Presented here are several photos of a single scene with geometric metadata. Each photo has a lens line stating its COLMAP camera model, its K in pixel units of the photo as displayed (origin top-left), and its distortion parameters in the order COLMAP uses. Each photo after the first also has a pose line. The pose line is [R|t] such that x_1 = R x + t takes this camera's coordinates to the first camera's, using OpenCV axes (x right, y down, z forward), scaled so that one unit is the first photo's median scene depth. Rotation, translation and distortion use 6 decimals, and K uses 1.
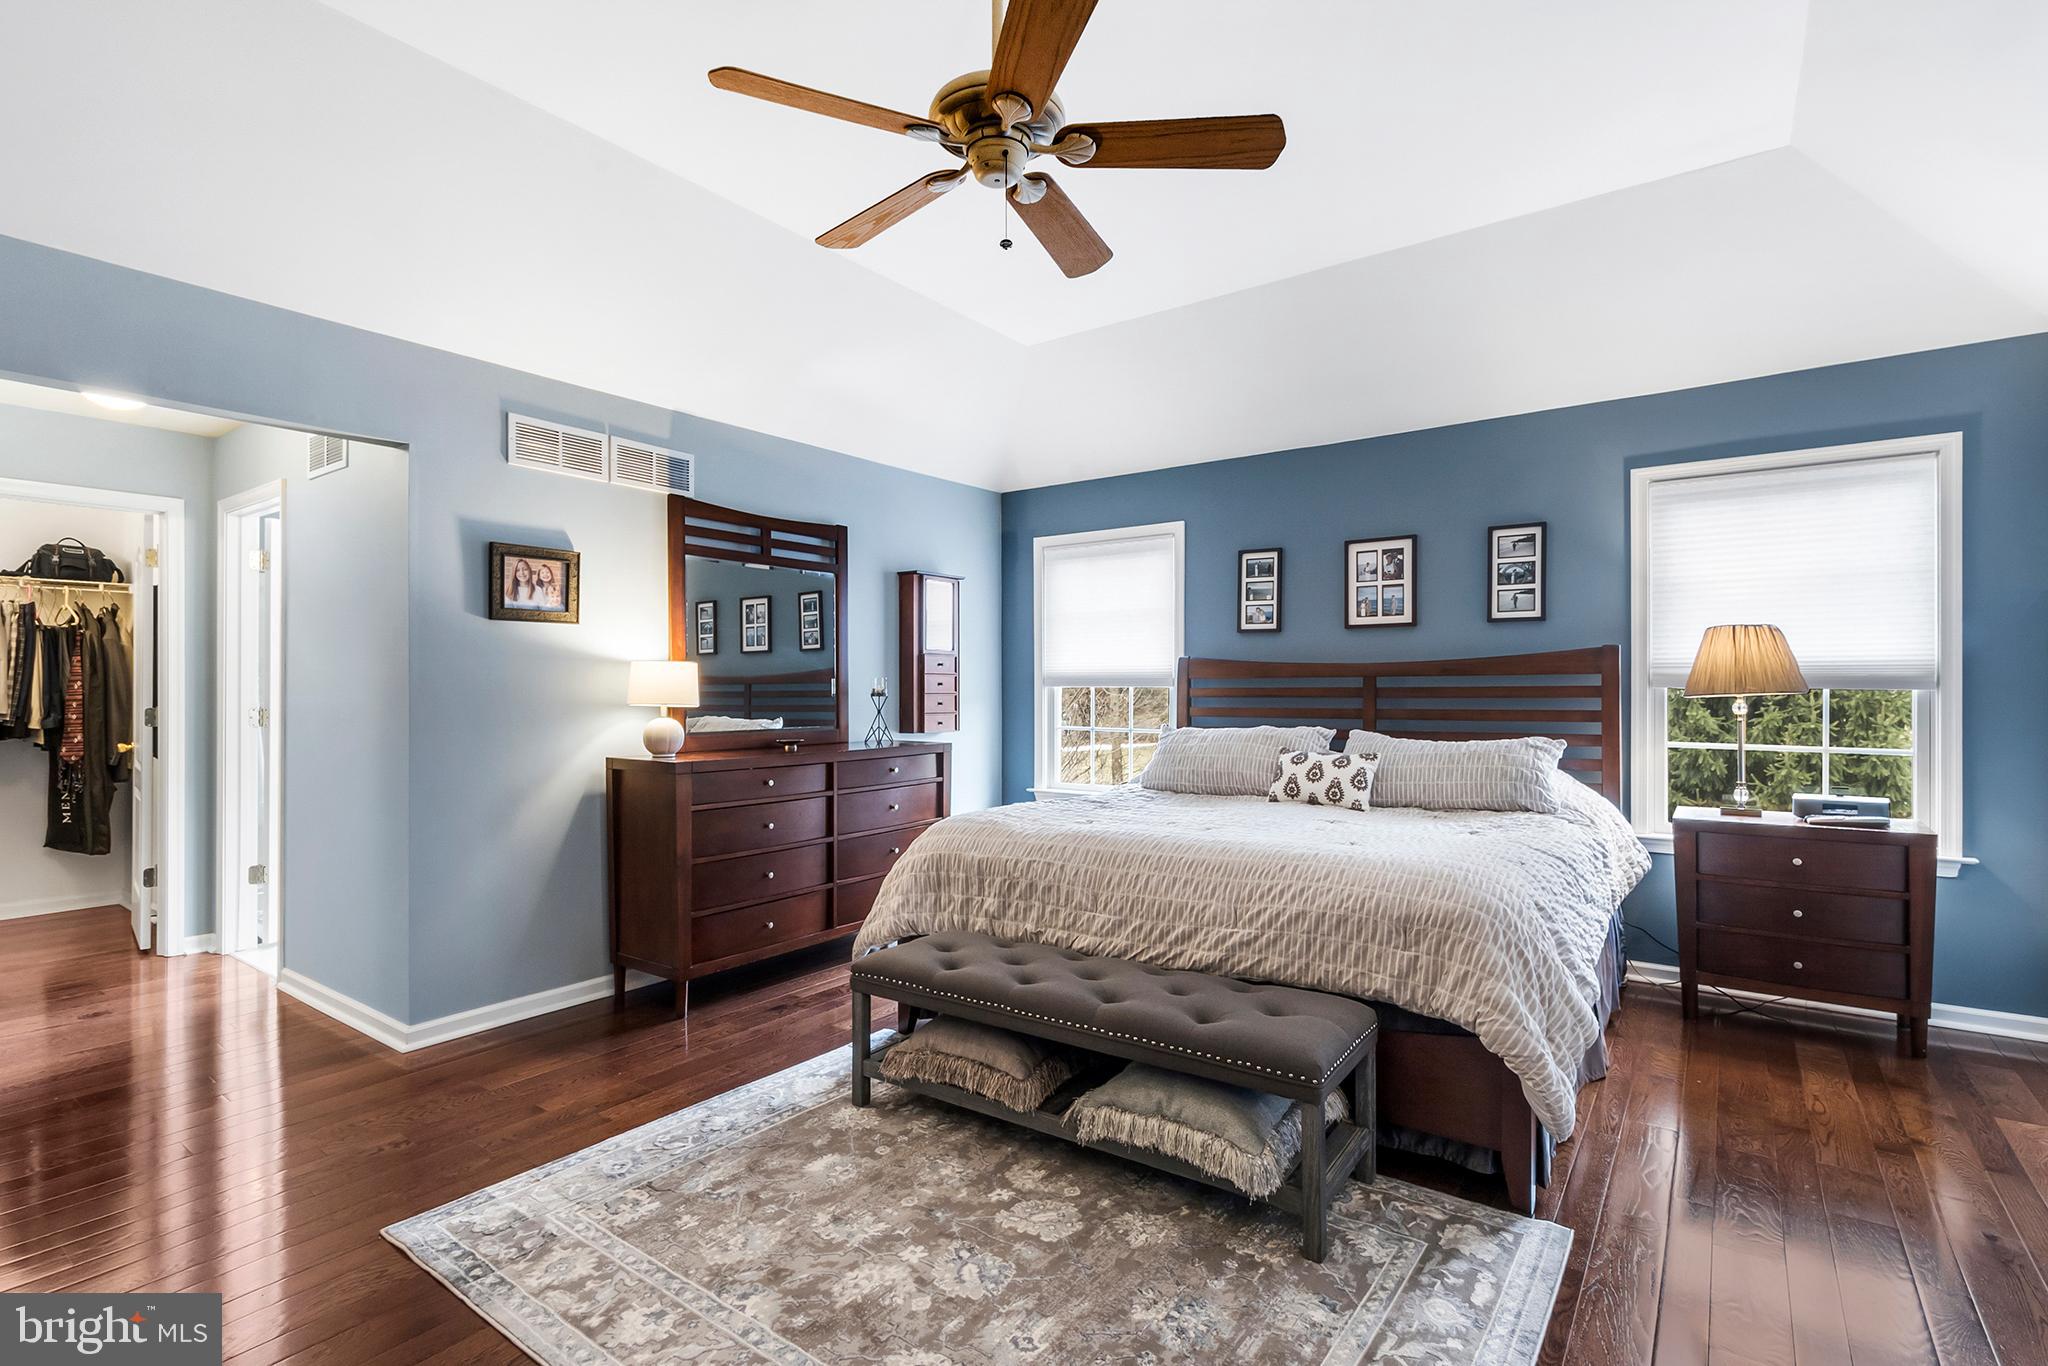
lens RADIAL K [[968.3, 0, 986.0], [0, 968.3, 680.8], [0, 0, 1]] dist [0.003343, -0.004487]
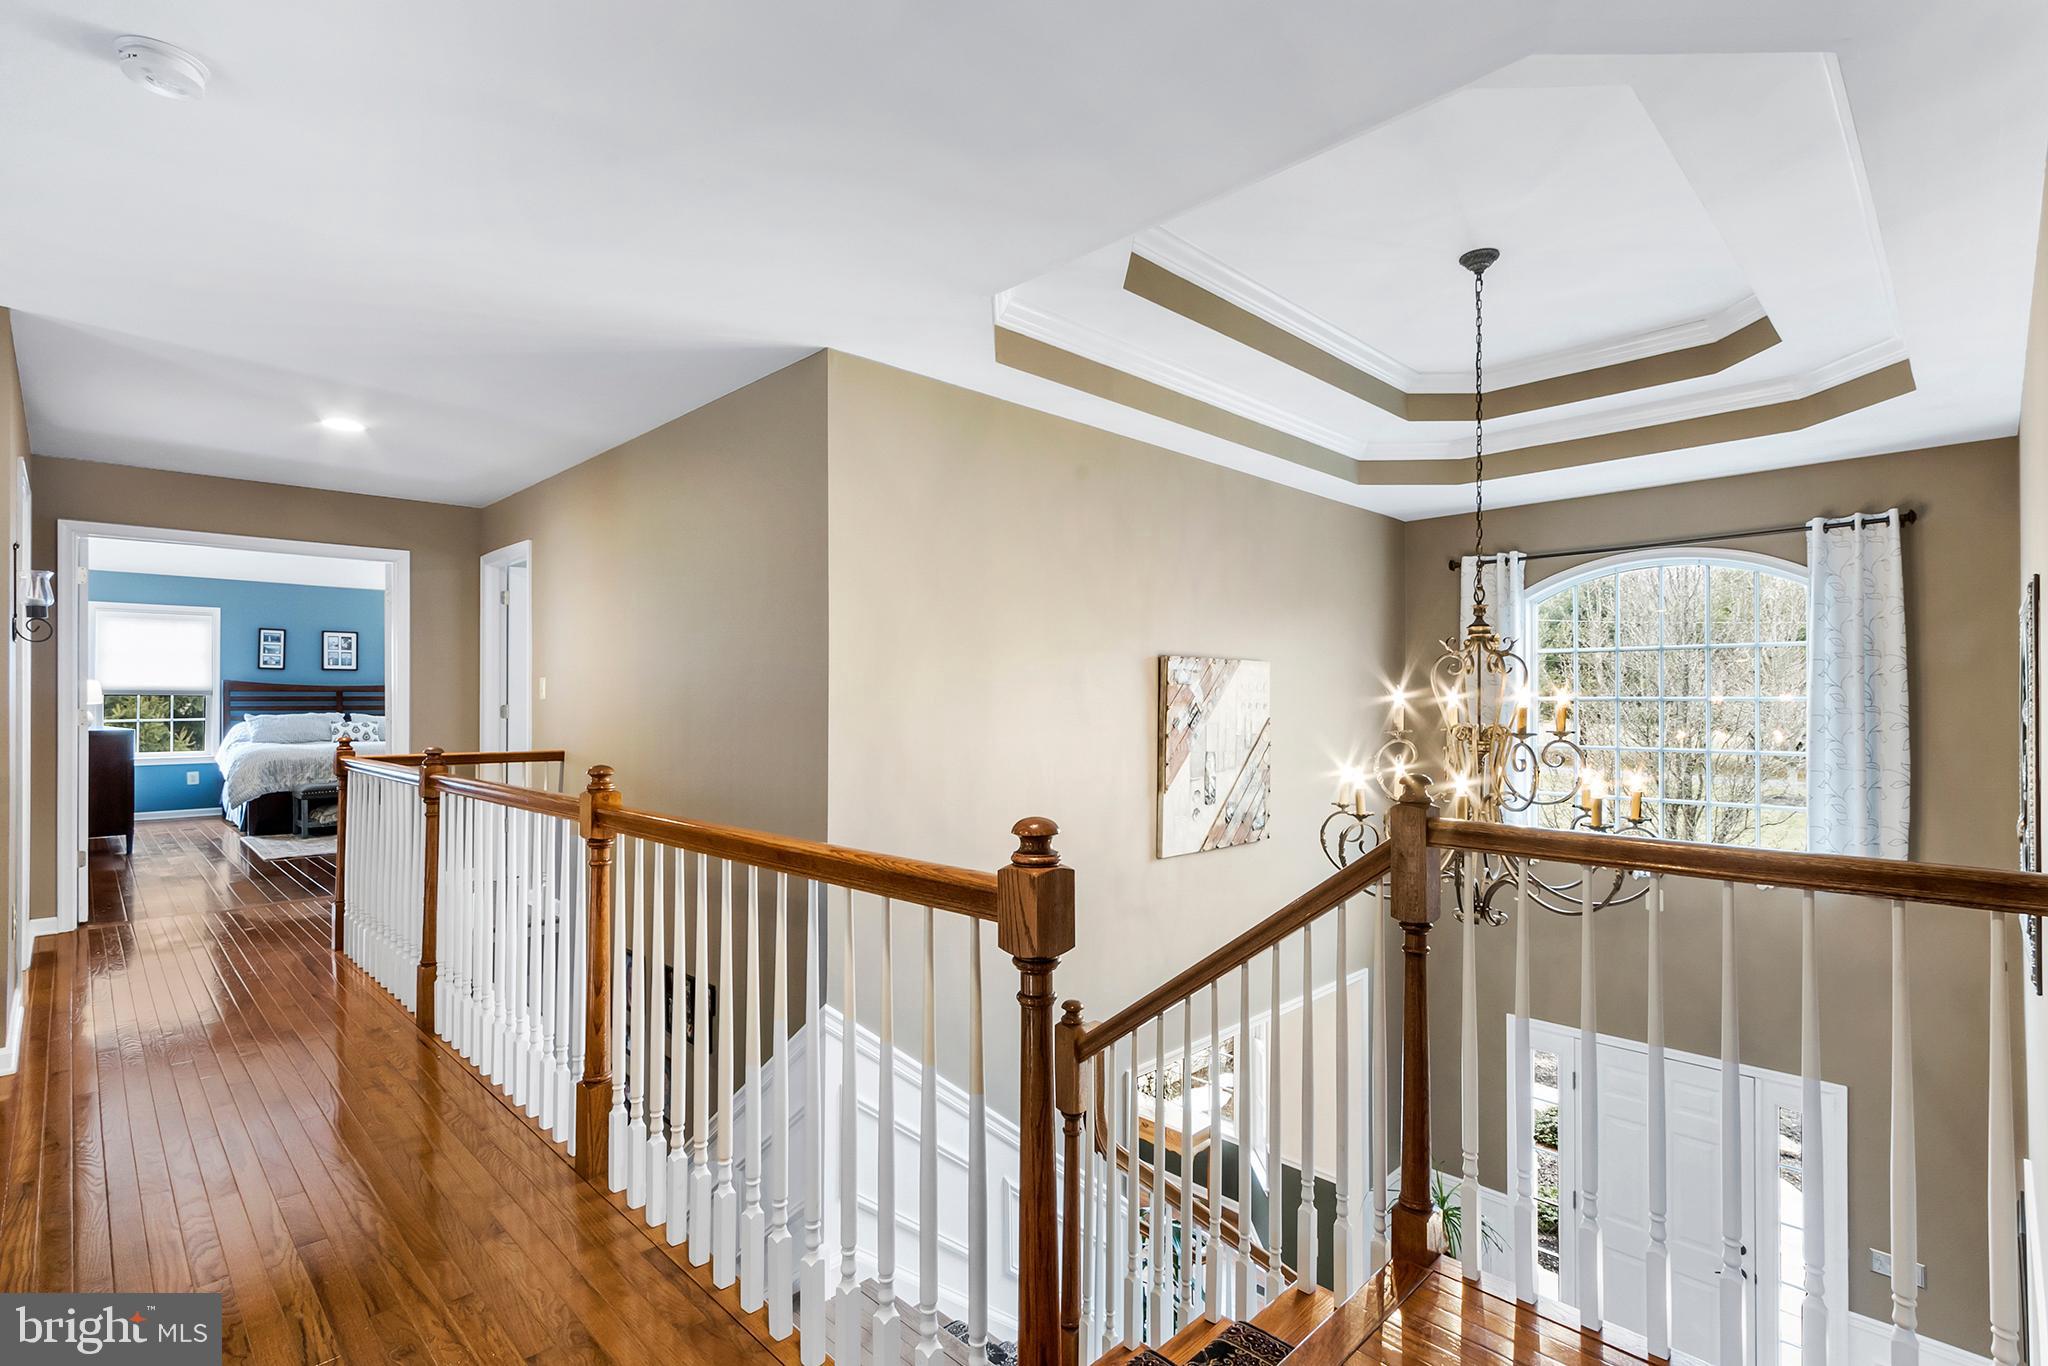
lens RADIAL K [[968.3, 0, 1014.5], [0, 968.3, 694.6], [0, 0, 1]] dist [0.003343, -0.004487]
pose [[0.142947, 0.004784, 0.989719, -1.972347], [-0.009102, 0.999952, -0.003519, -0.004352], [-0.989688, -0.008505, 0.142984, -1.101380]]
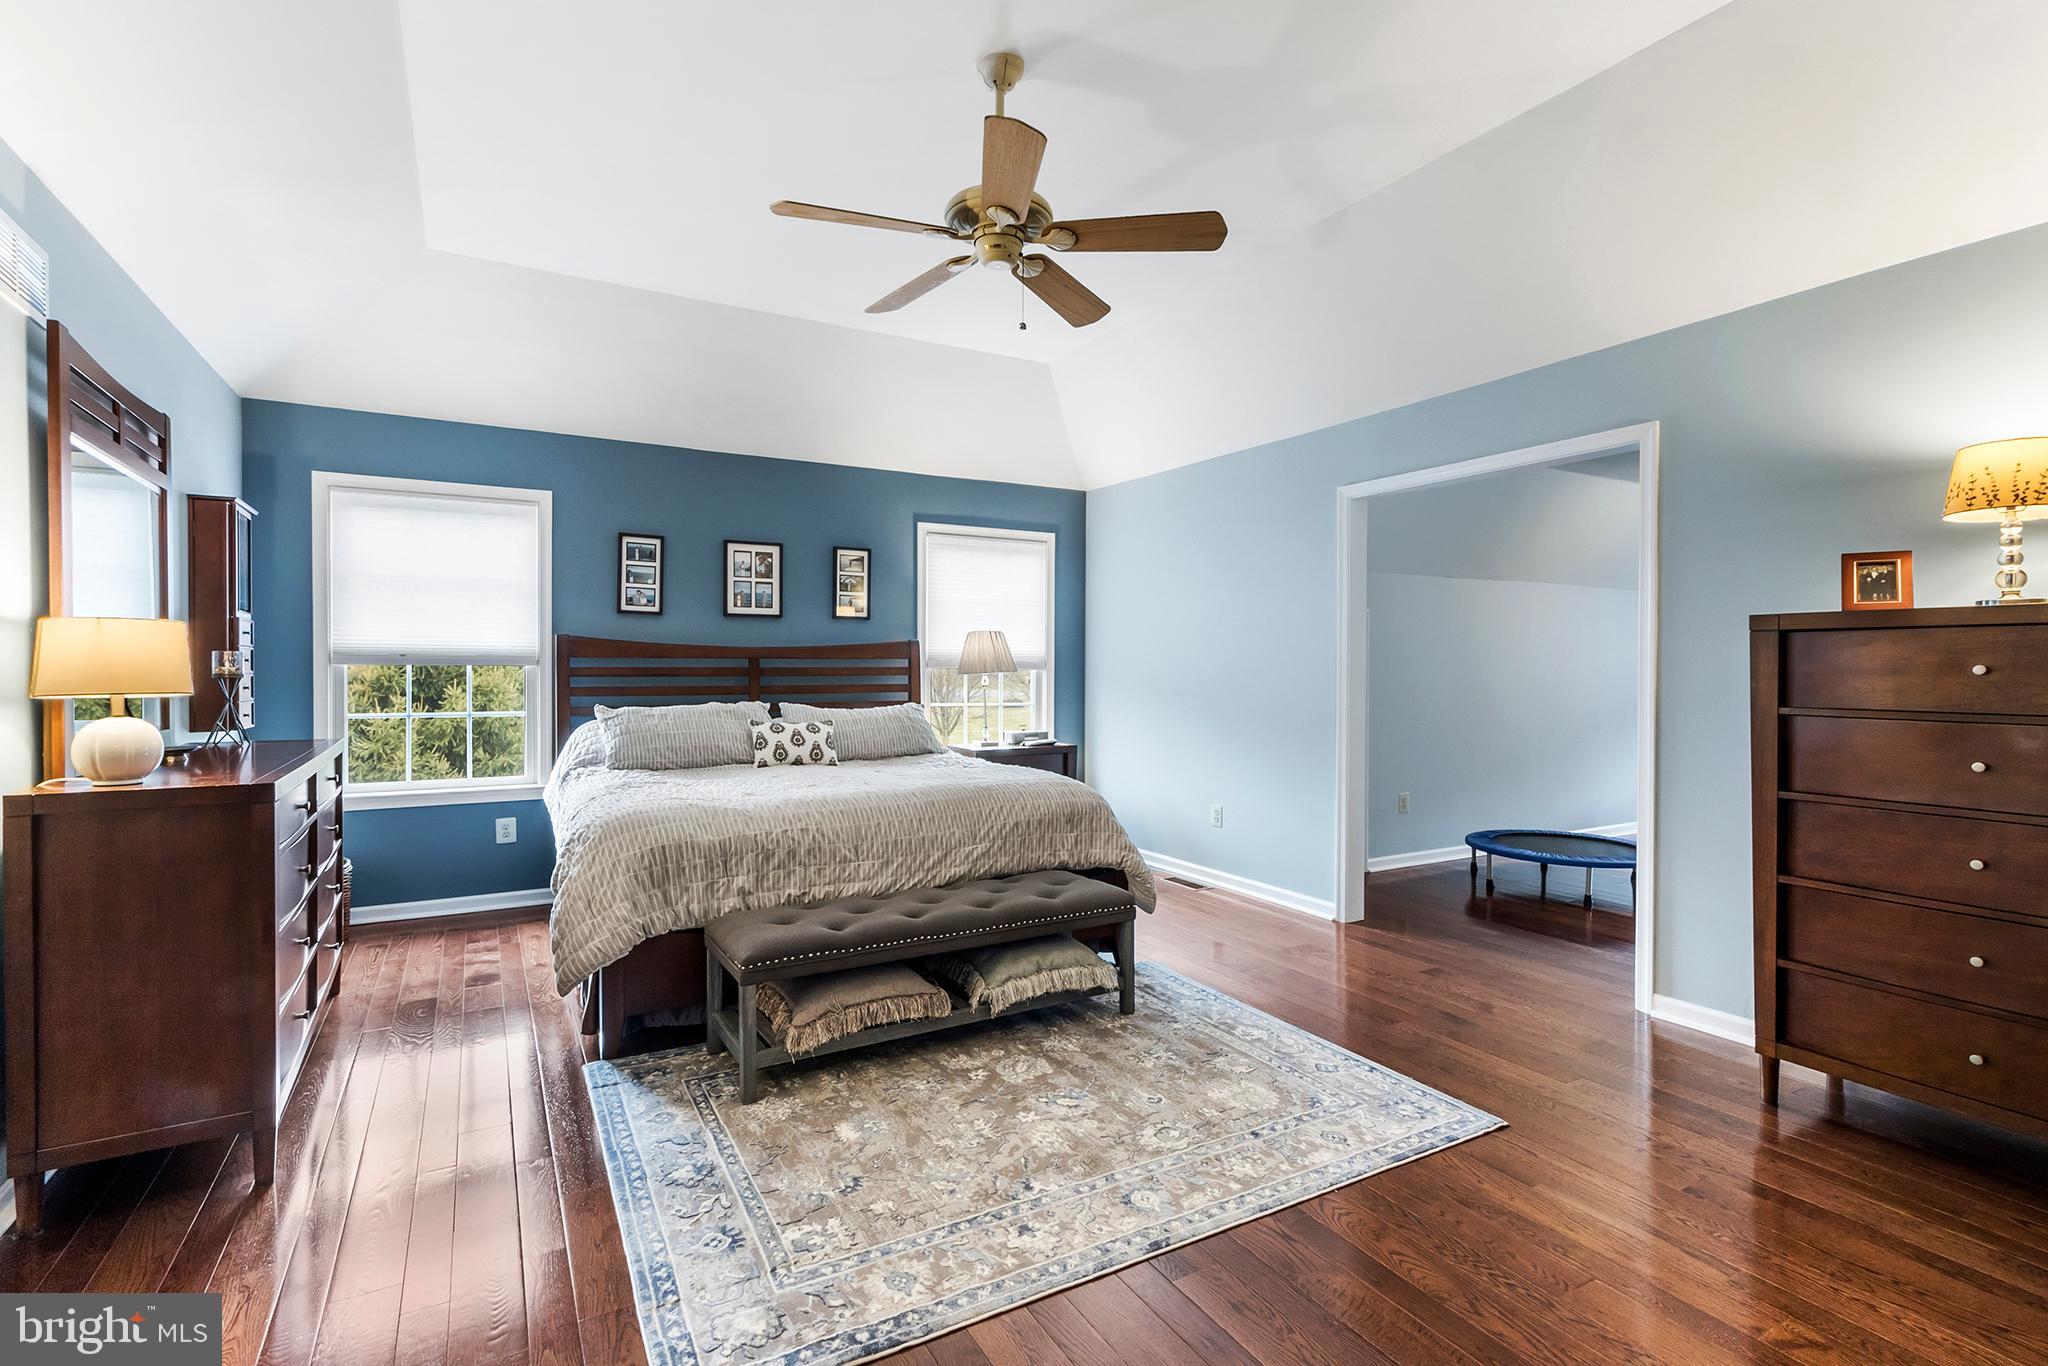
lens RADIAL K [[968.3, 0, 1022.2], [0, 968.3, 670.7], [0, 0, 1]] dist [0.003343, -0.004487]
pose [[0.390986, -0.000304, 0.920397, -0.667241], [-0.010496, 0.999933, 0.004789, 0.001789], [-0.920337, -0.011533, 0.390956, 0.278814]]
